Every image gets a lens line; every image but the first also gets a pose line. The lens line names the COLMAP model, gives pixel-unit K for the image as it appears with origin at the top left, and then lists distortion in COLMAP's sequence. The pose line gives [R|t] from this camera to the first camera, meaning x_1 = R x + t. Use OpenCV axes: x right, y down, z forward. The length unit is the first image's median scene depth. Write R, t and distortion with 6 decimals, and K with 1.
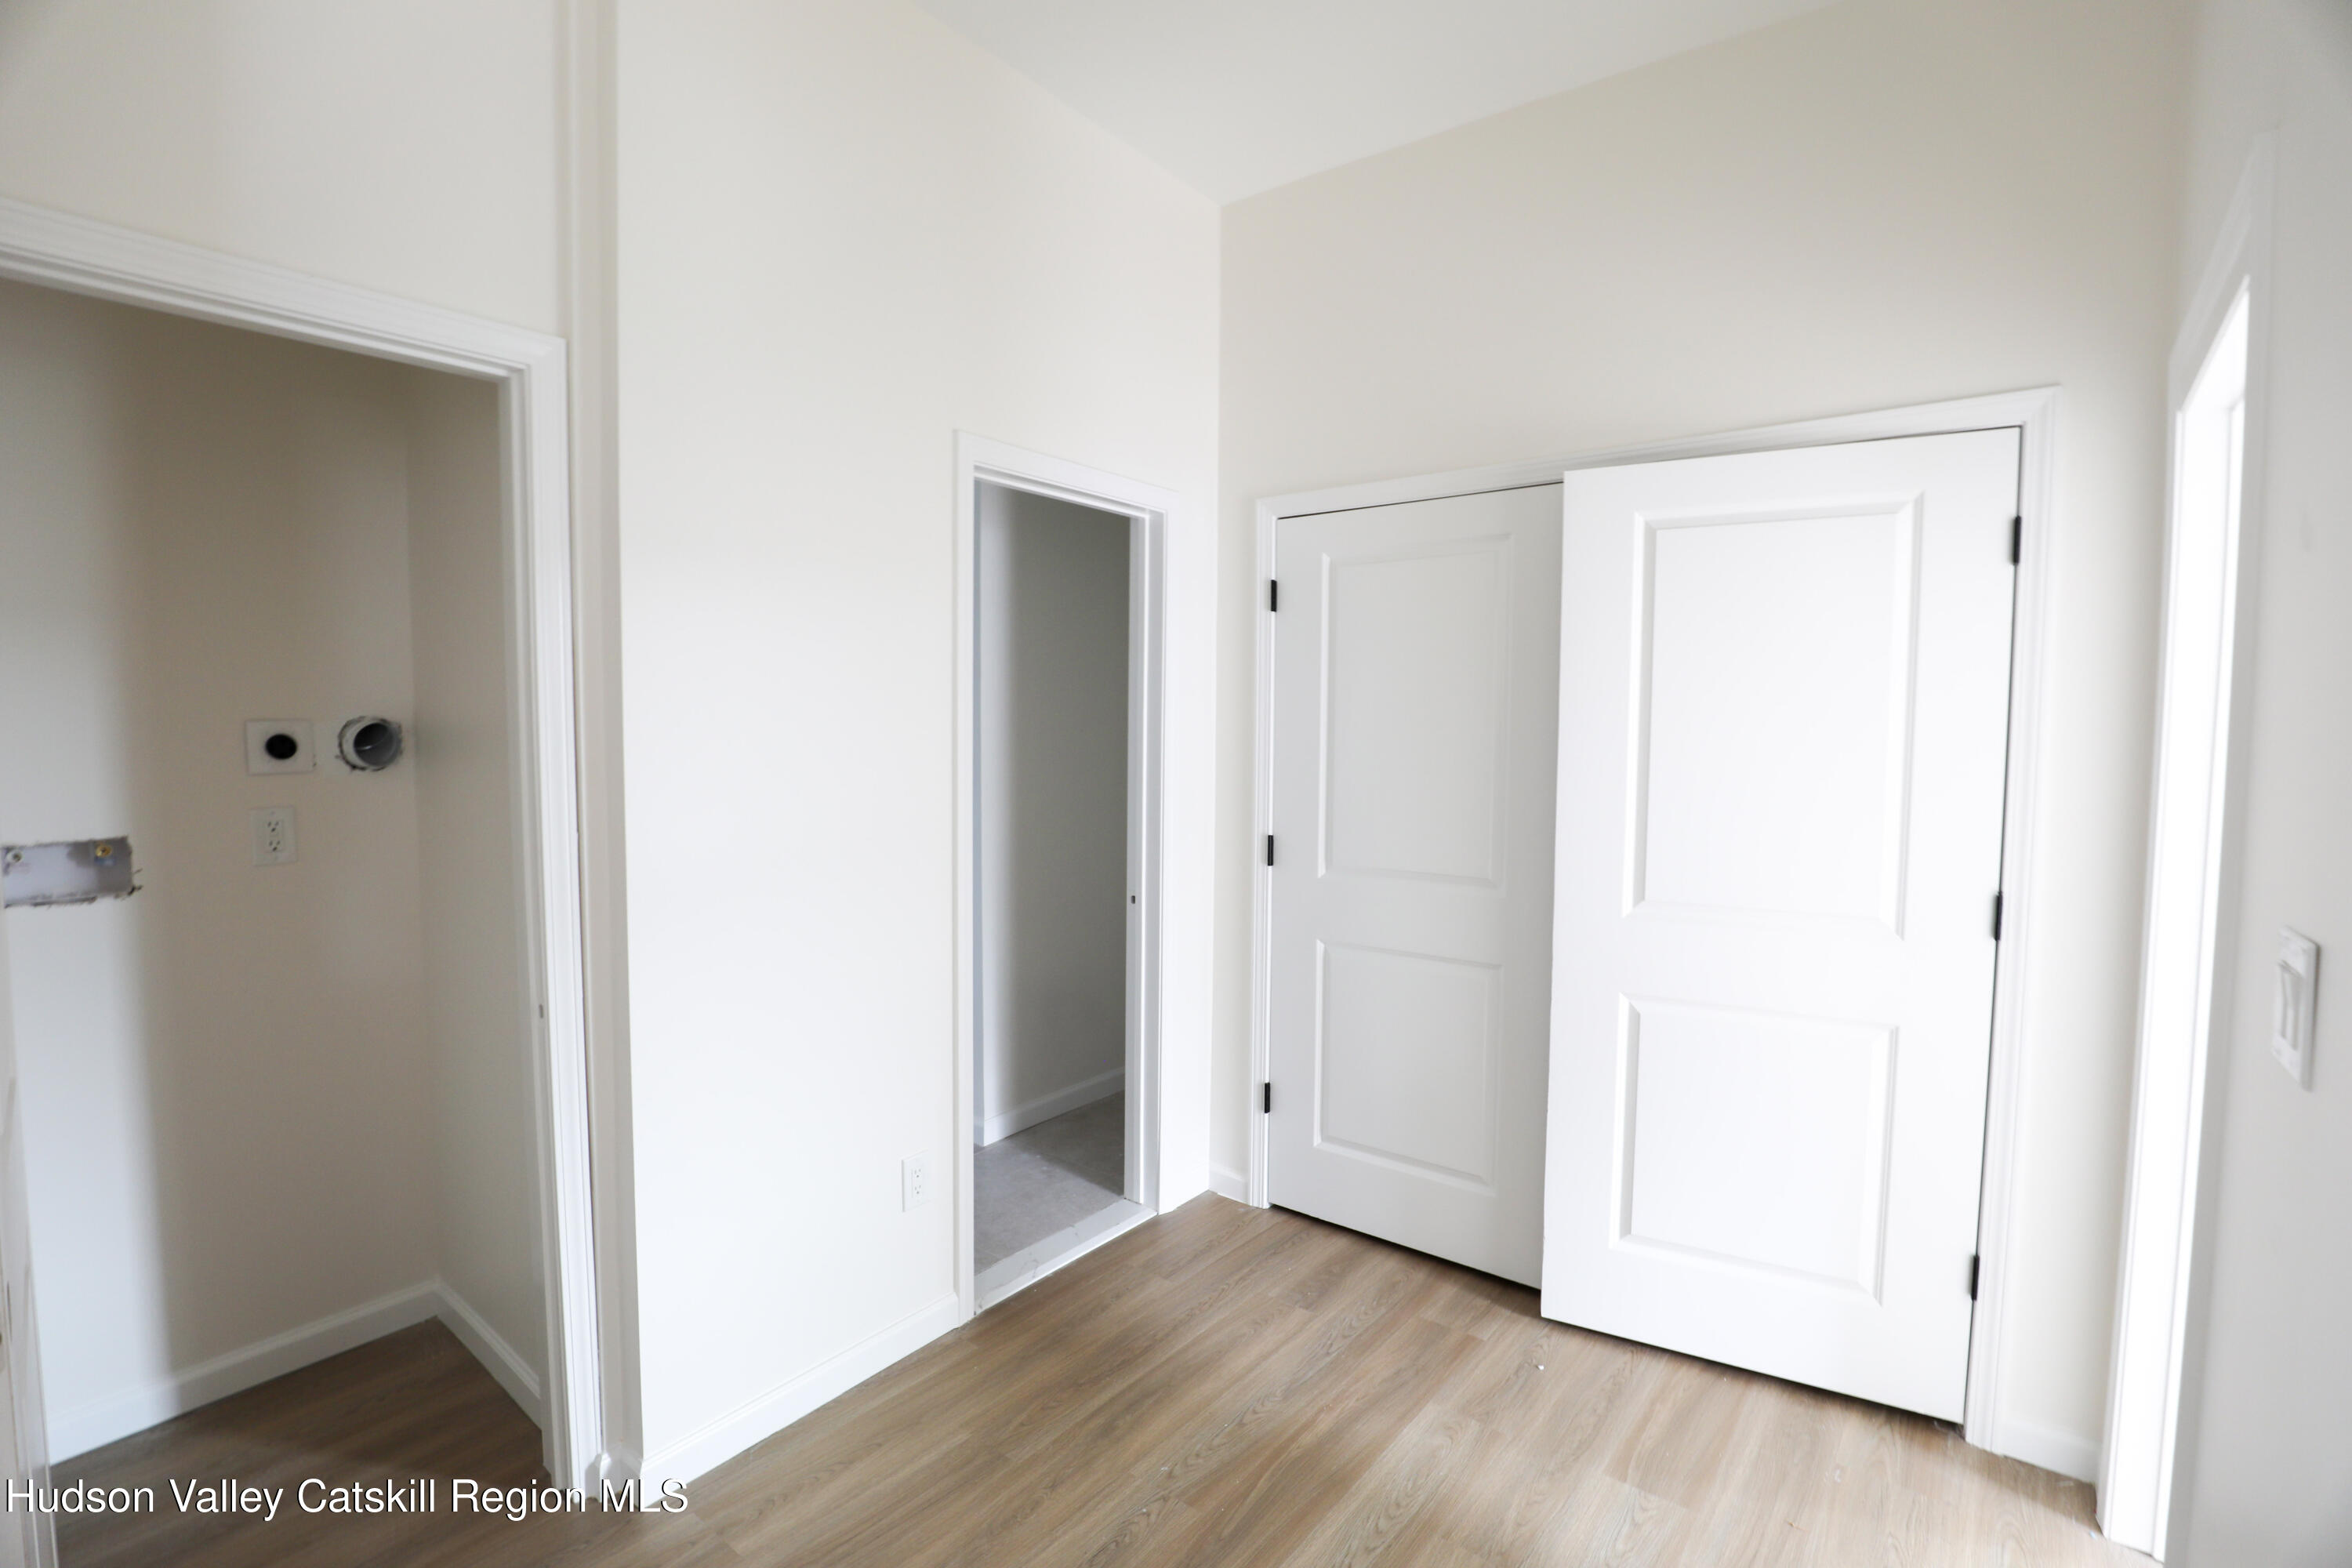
lens RADIAL K [[1079.2, 0, 1167.3], [0, 1079.2, 783.3], [0, 0, 1]] dist [-0.037433, 0.008458]
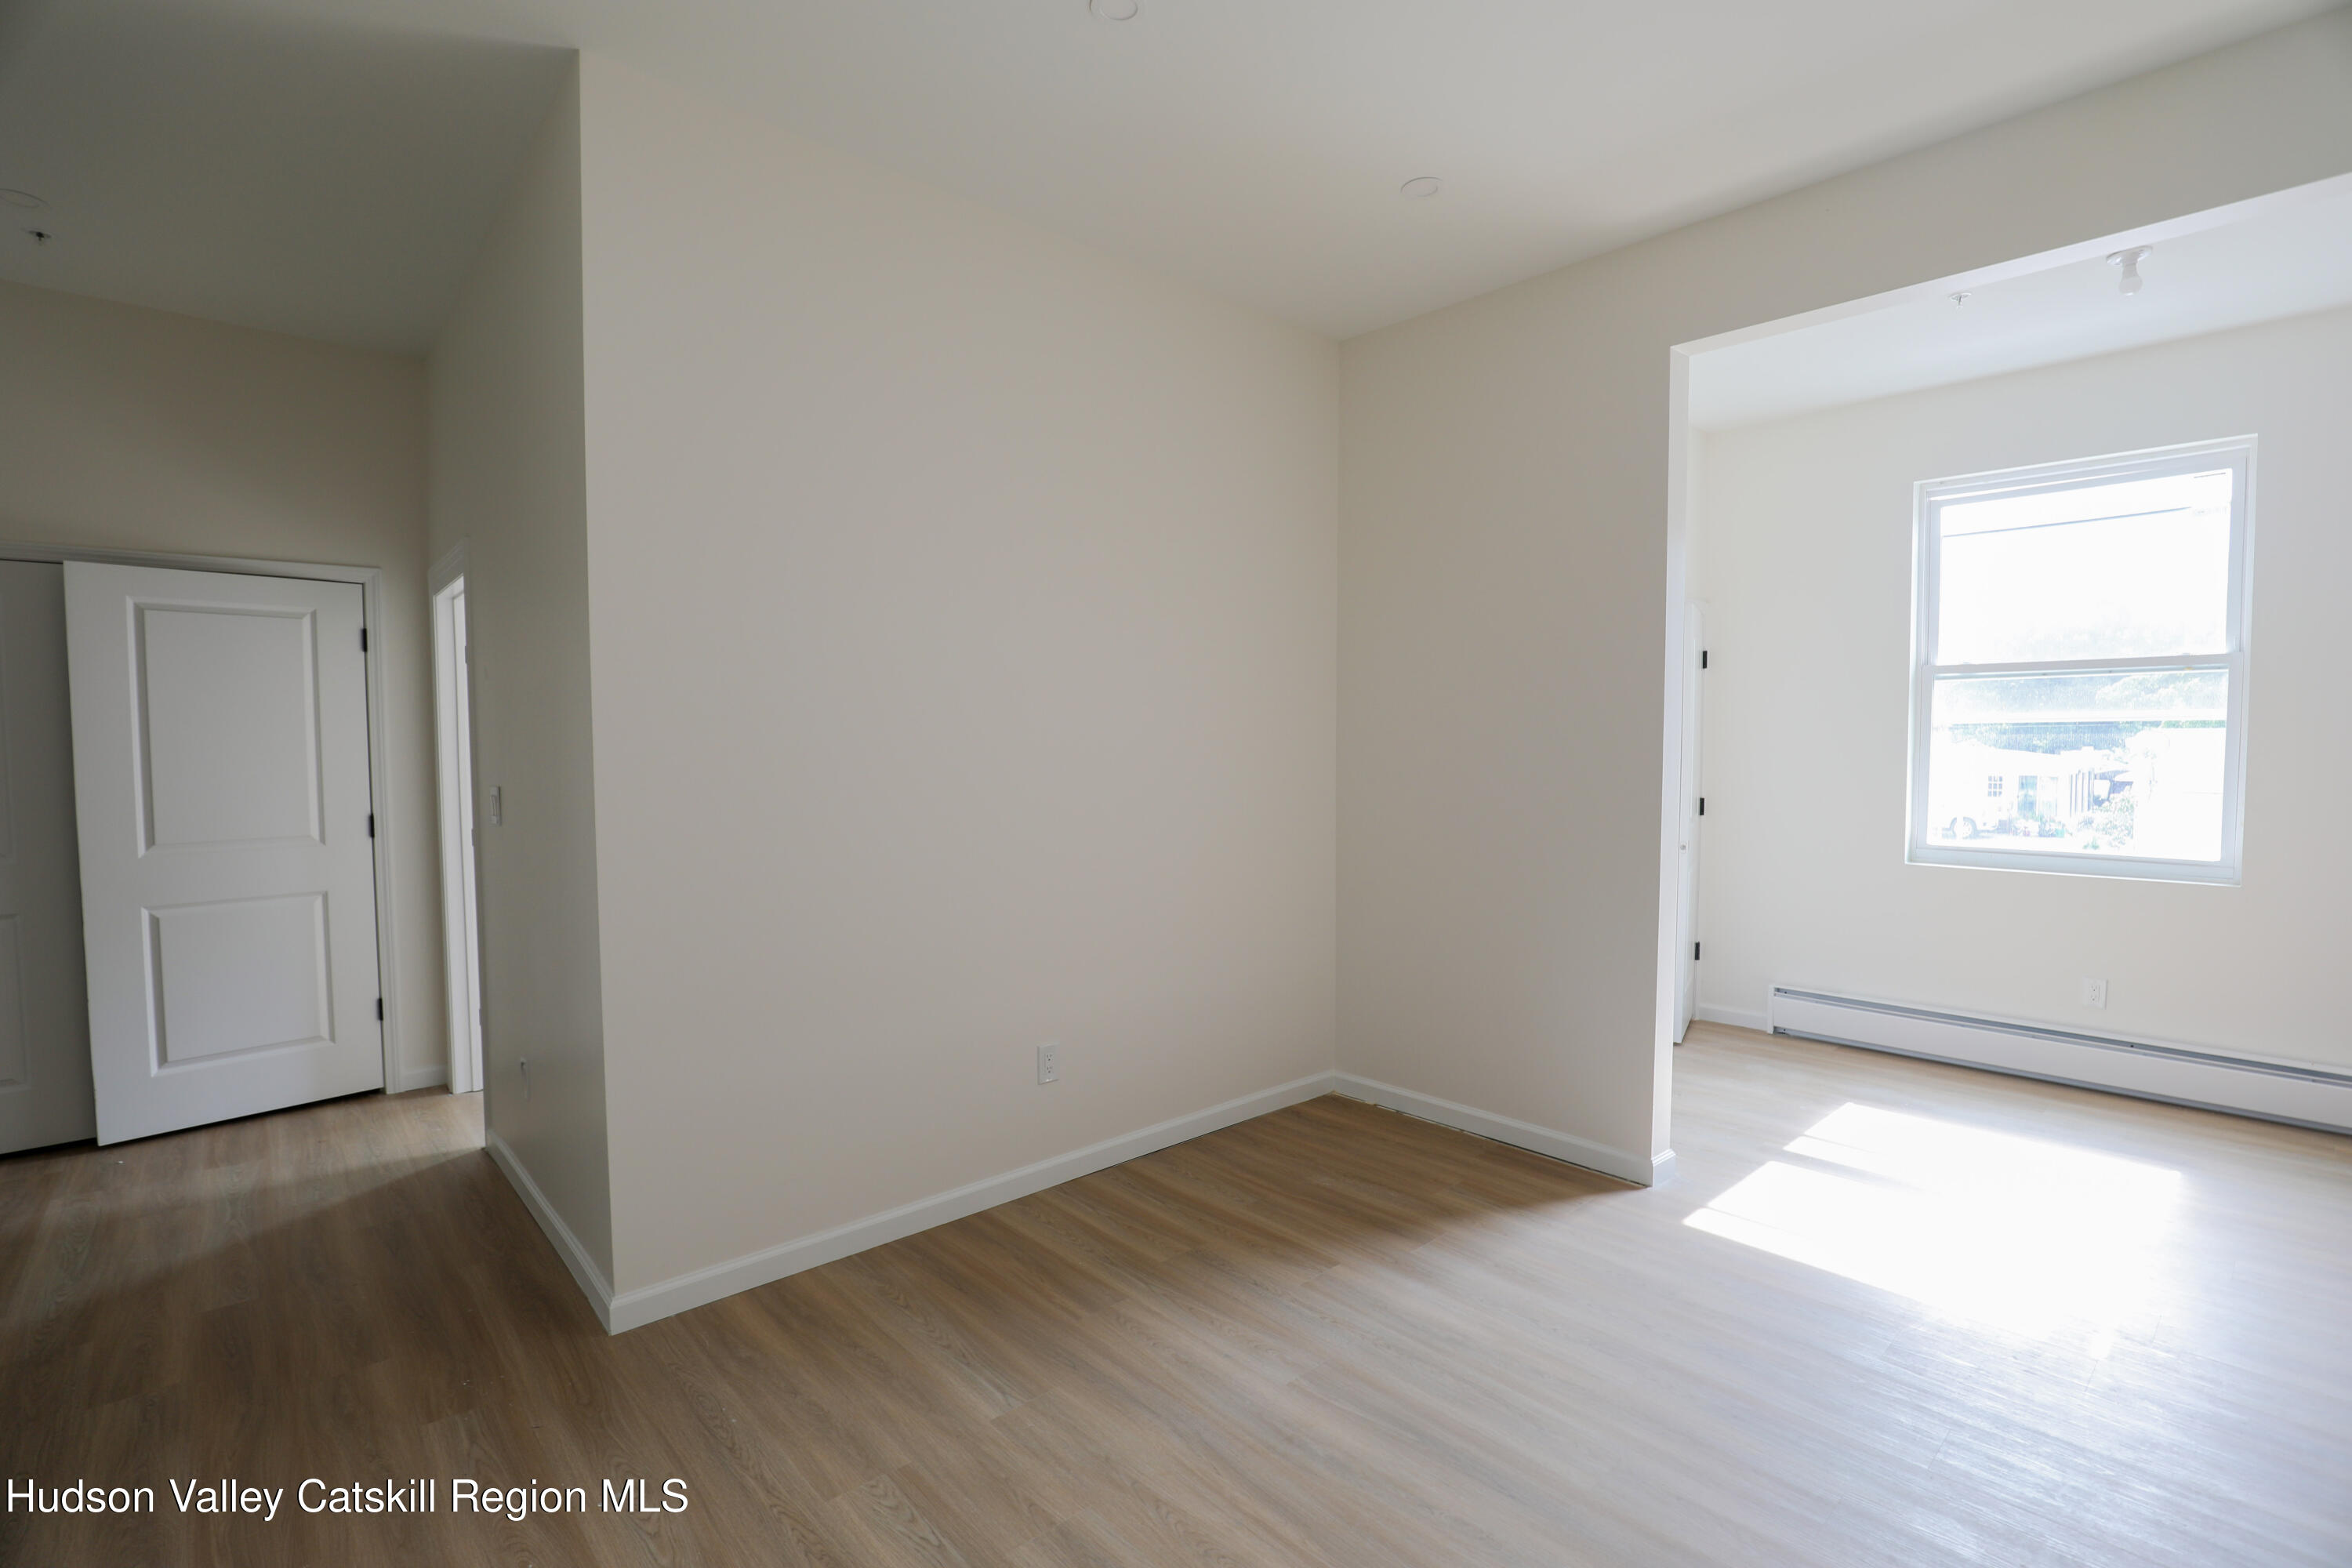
lens RADIAL K [[1079.2, 0, 1167.3], [0, 1079.2, 783.3], [0, 0, 1]] dist [-0.037433, 0.008458]
pose [[0.172931, -0.052984, 0.983508, -0.904083], [0.069335, 0.996730, 0.041506, 0.065691], [-0.982491, 0.061014, 0.176039, -0.821359]]
